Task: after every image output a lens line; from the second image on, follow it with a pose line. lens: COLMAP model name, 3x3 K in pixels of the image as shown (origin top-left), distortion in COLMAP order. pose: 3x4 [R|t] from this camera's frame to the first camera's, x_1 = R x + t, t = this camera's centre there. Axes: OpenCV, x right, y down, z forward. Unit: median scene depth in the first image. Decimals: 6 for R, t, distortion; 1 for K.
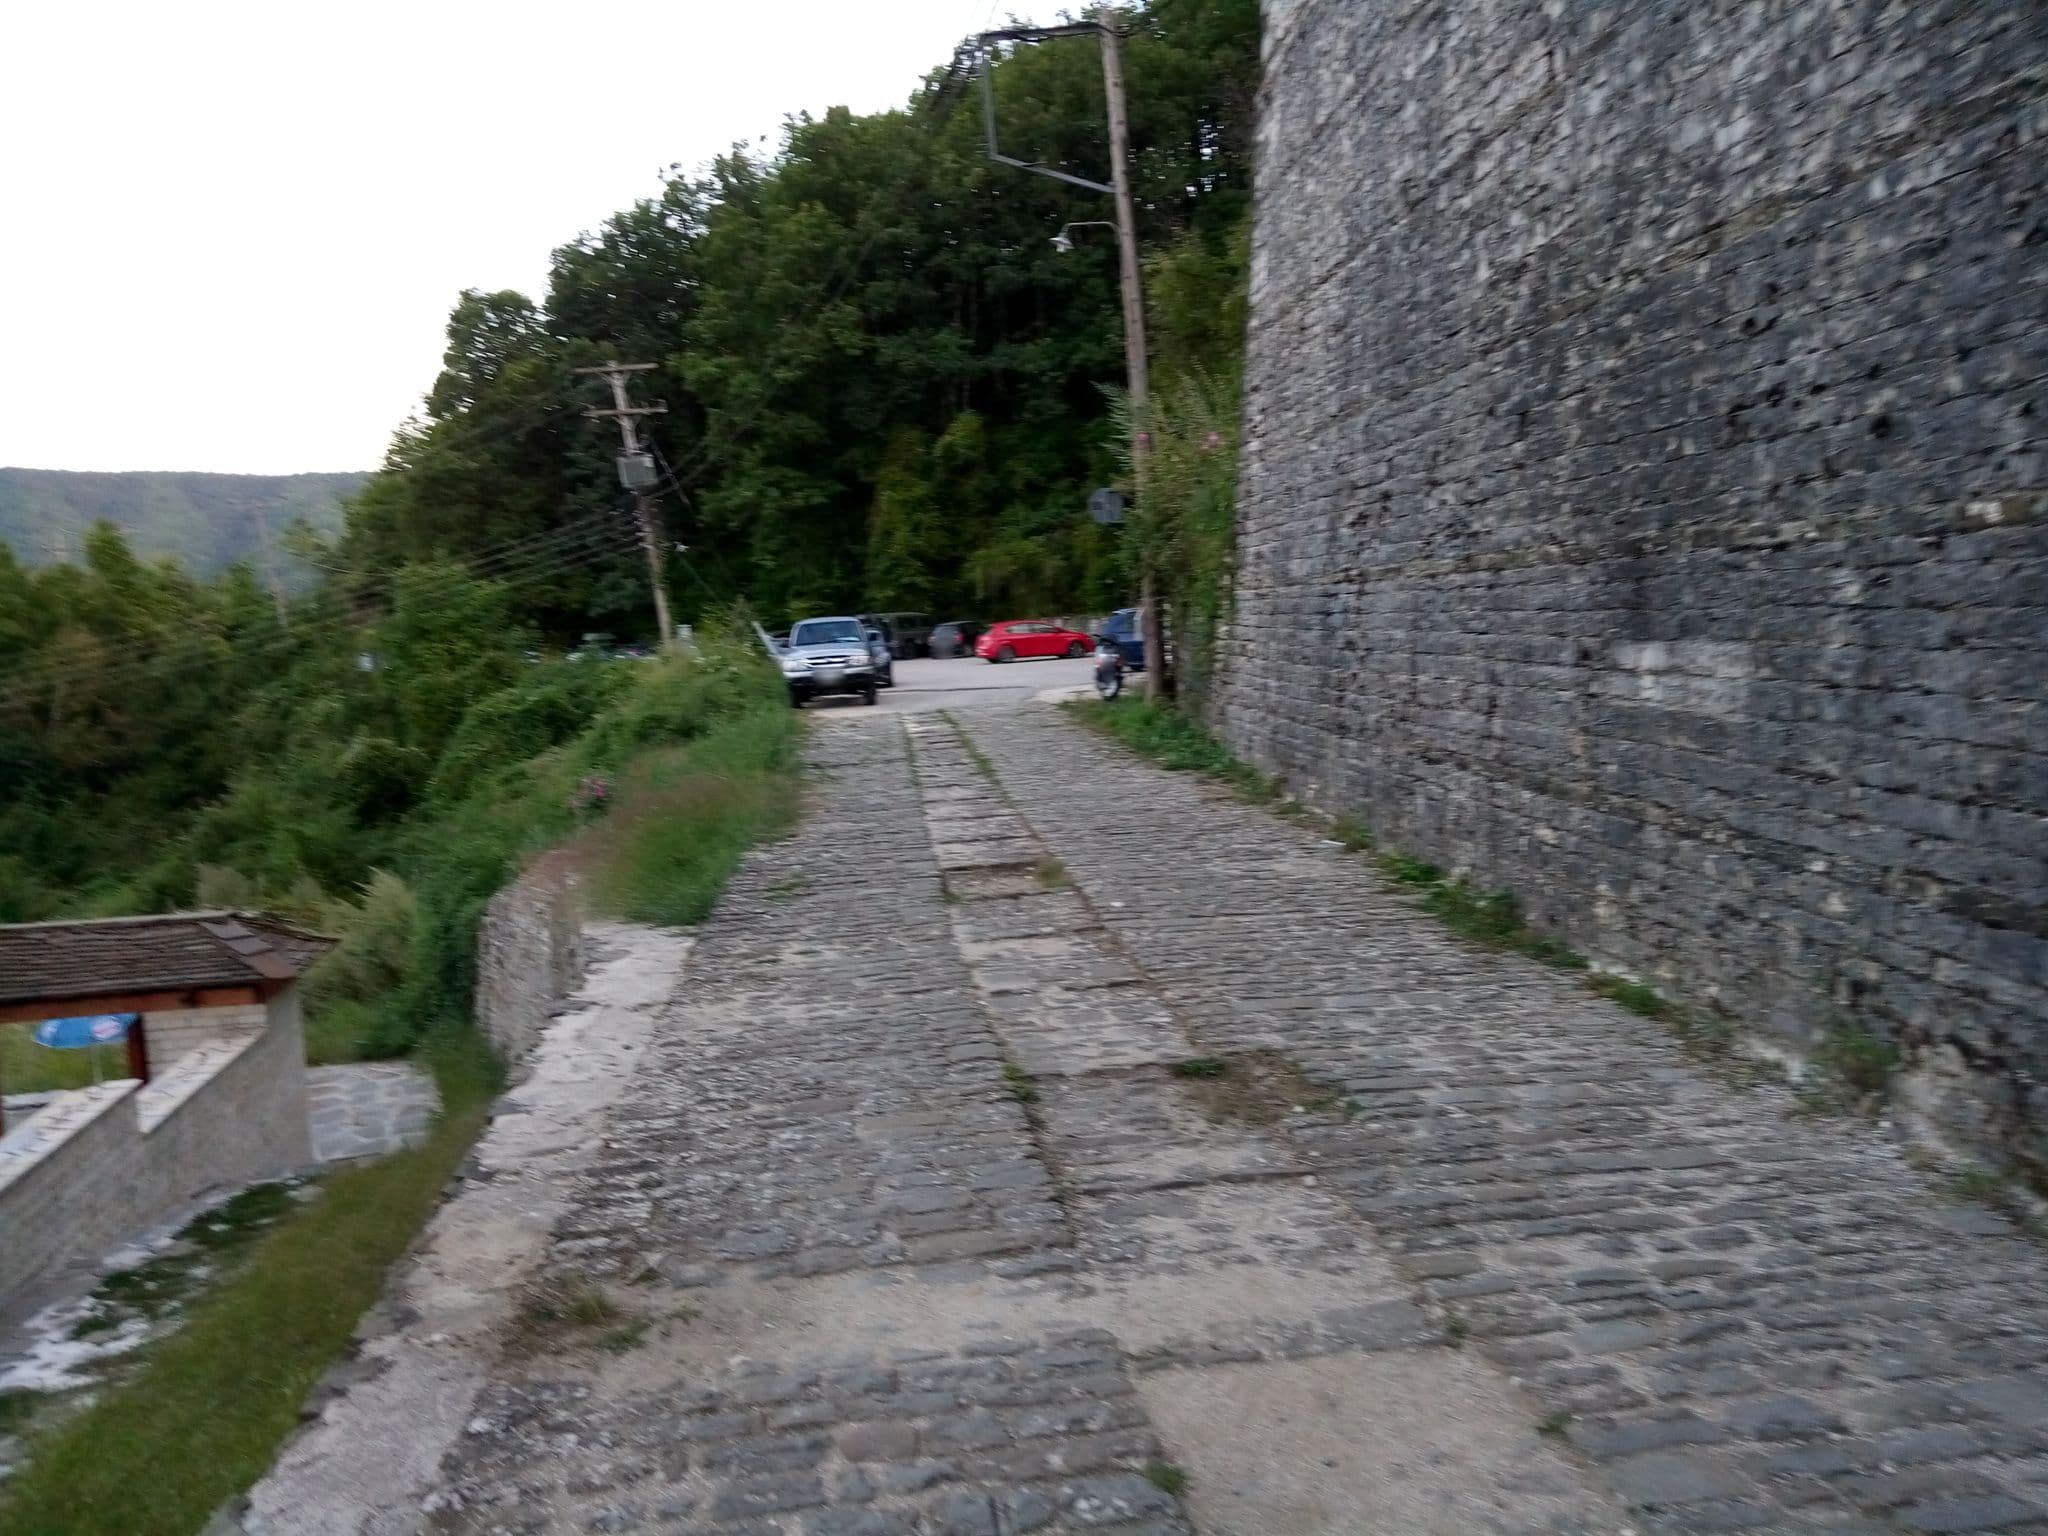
lens RADIAL K [[1492.3, 0, 1024.3], [0, 1492.3, 838.0], [0, 0, 1]] dist [-0.002802, -0.002882]
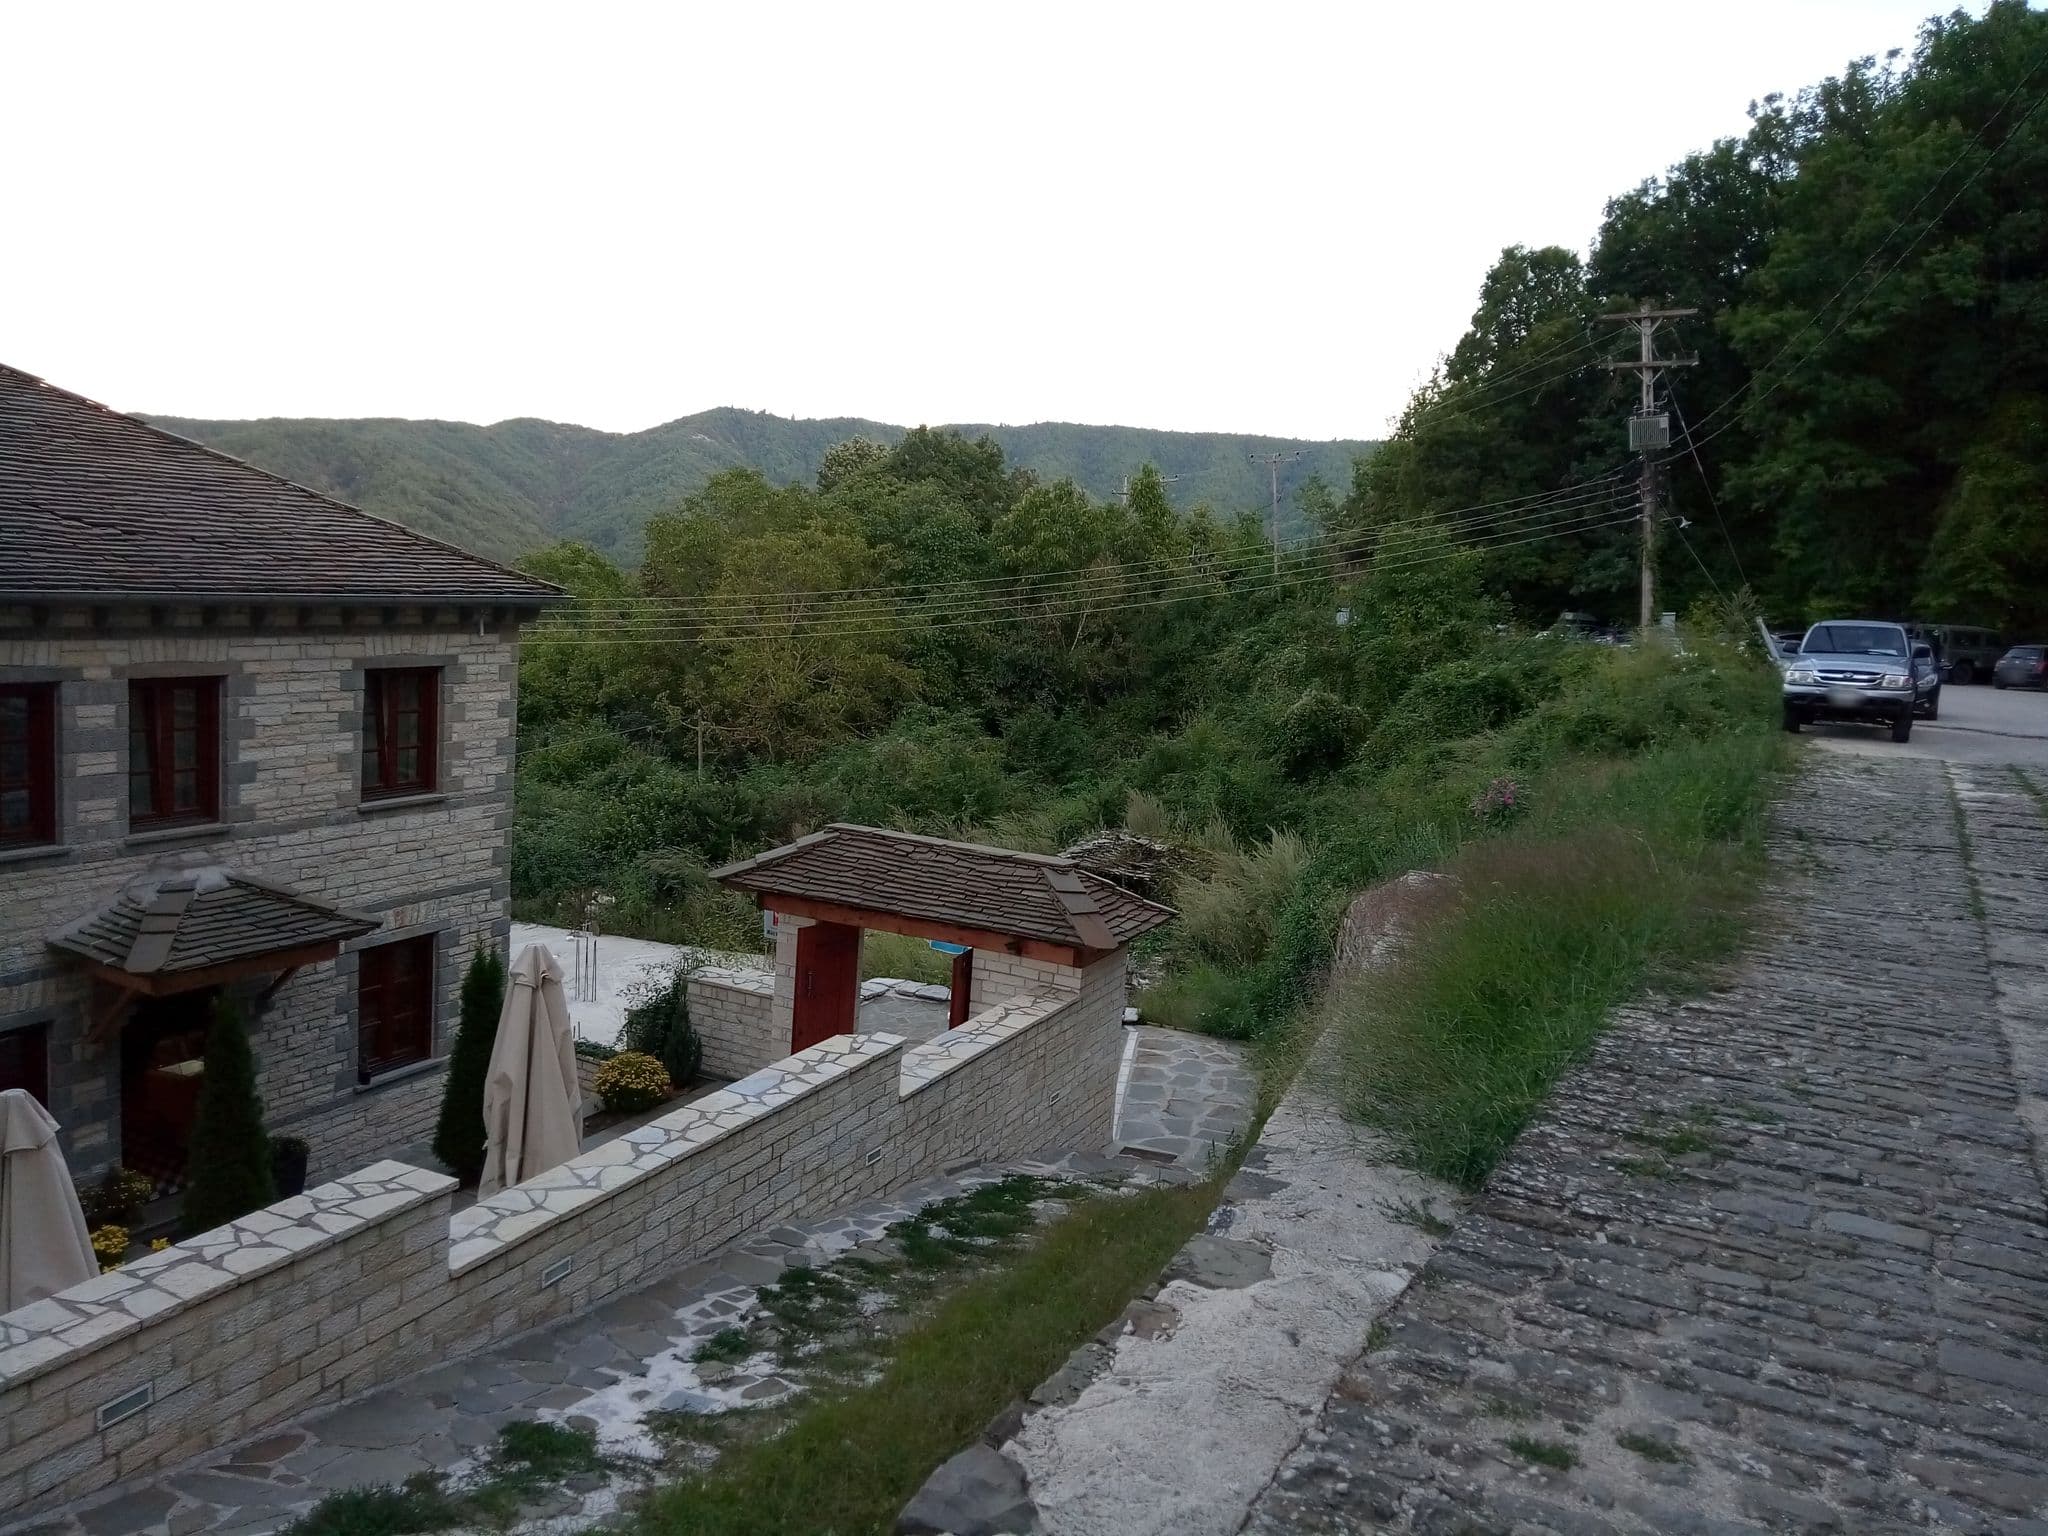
lens RADIAL K [[1474.0, 0, 1021.6], [0, 1474.0, 807.4], [0, 0, 1]] dist [0.007499, 0.001060]
pose [[0.797136, 0.180184, -0.576288, -0.009731], [-0.180713, 0.981881, 0.057031, -0.009191], [0.576122, 0.058681, 0.815255, 0.066397]]
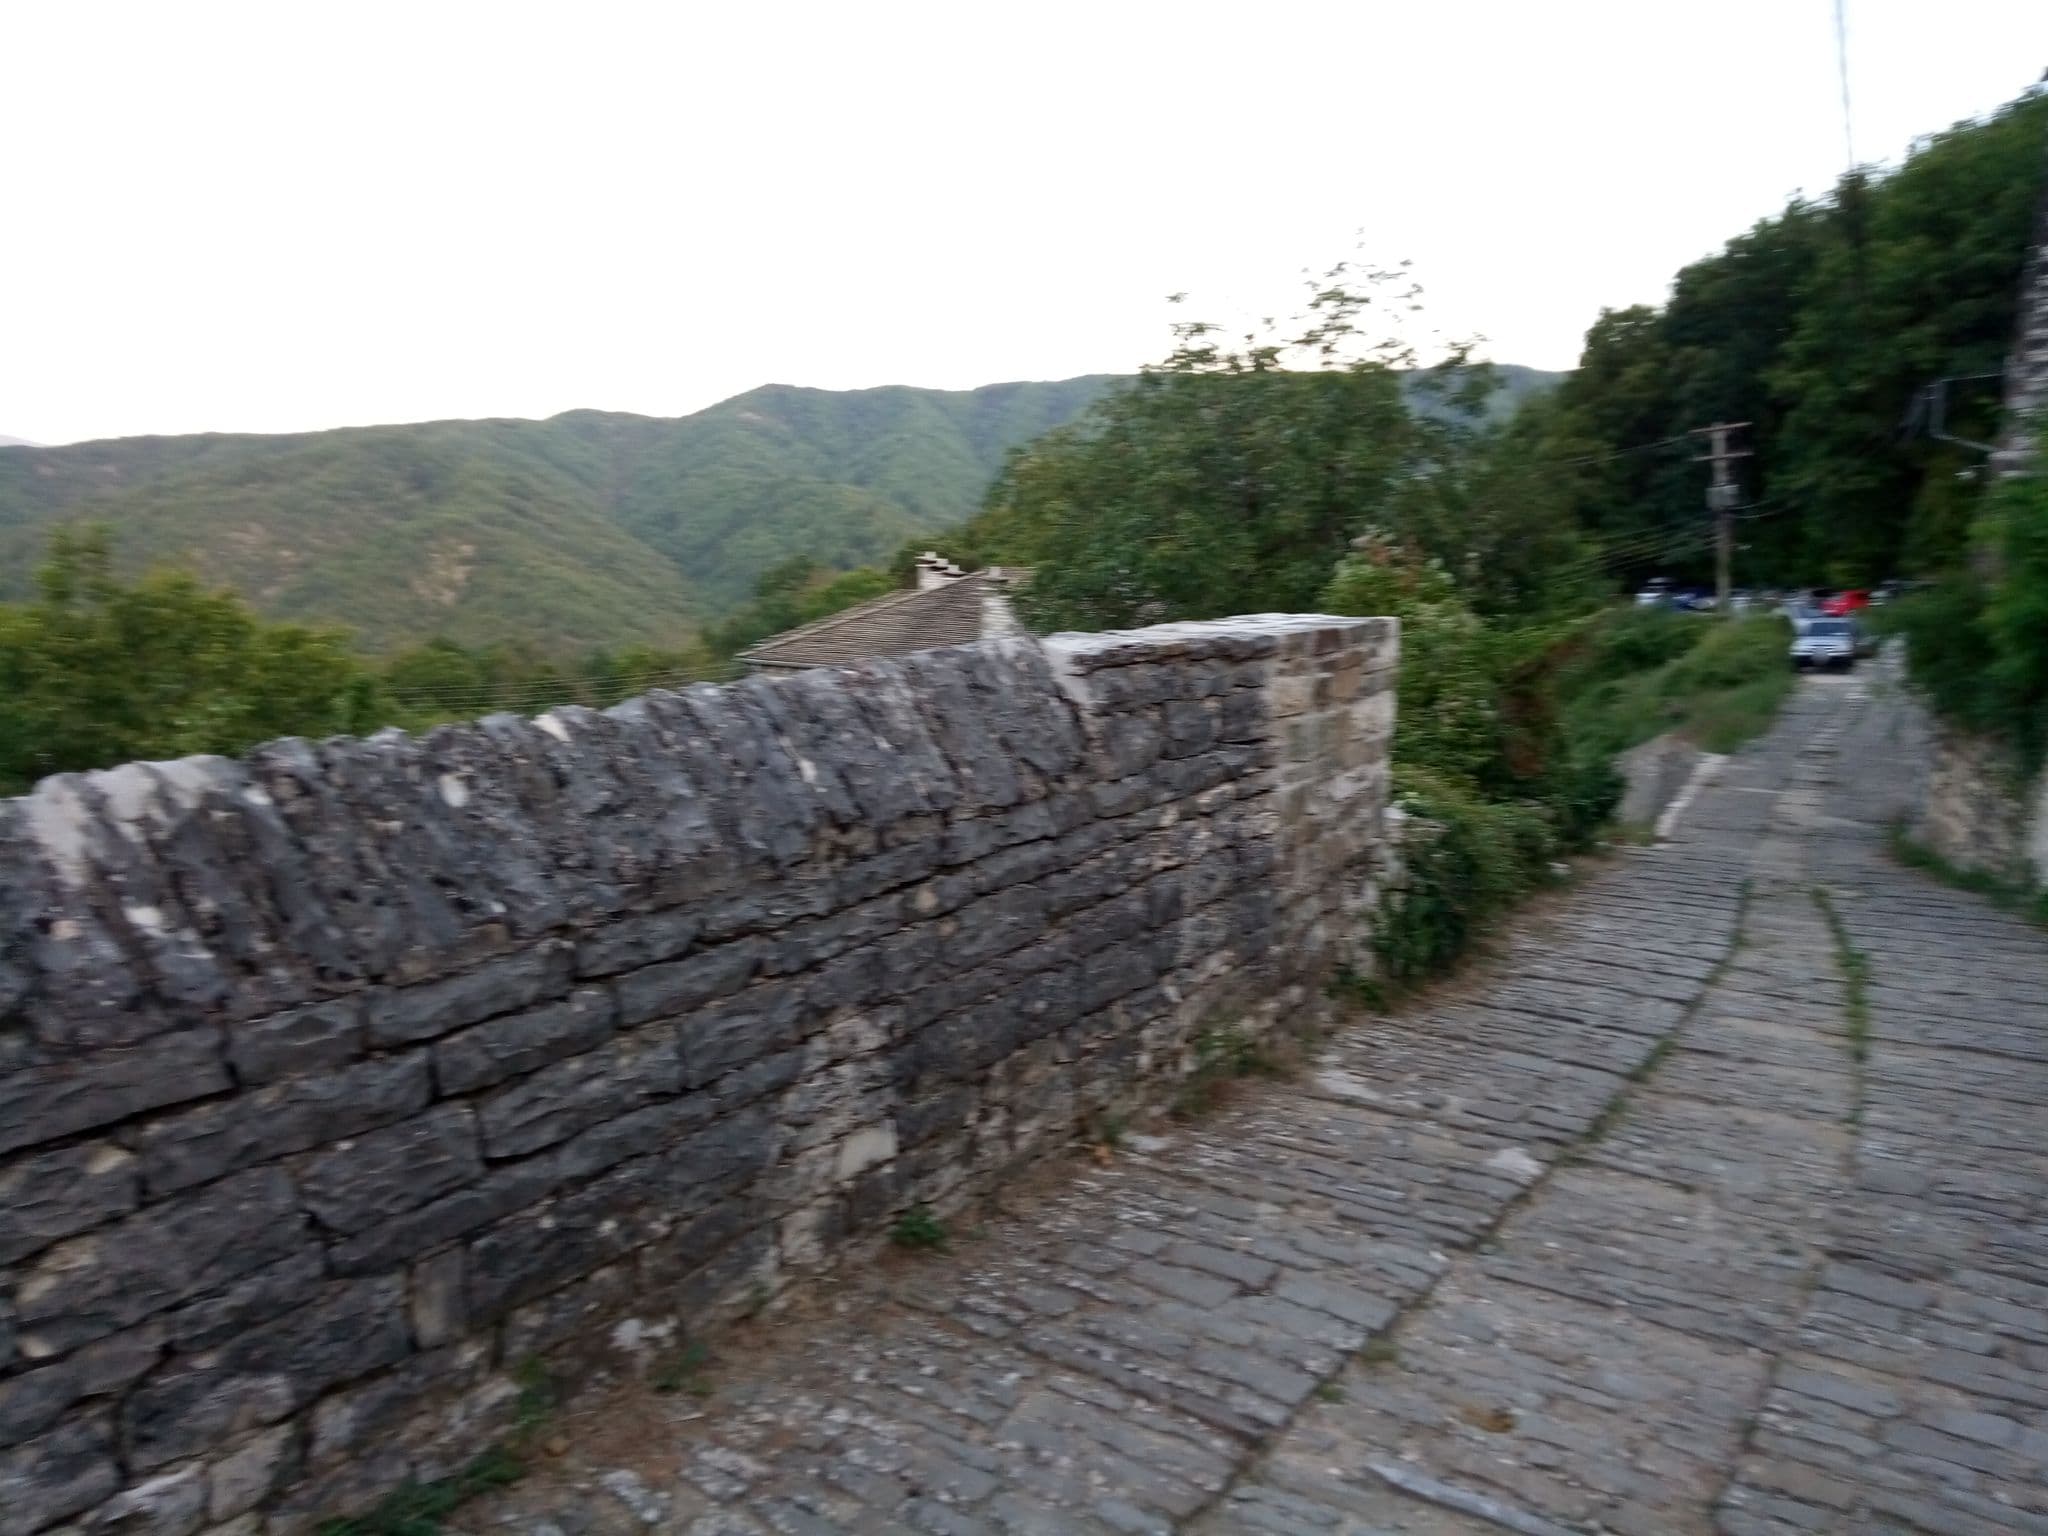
lens RADIAL K [[1434.4, 0, 1021.8], [0, 1434.4, 877.6], [0, 0, 1]] dist [0.005119, 0.002734]
pose [[0.783781, 0.178110, -0.594949, 0.087276], [-0.114143, 0.982987, 0.143905, 0.005839], [0.610458, -0.044881, 0.790776, -0.438423]]
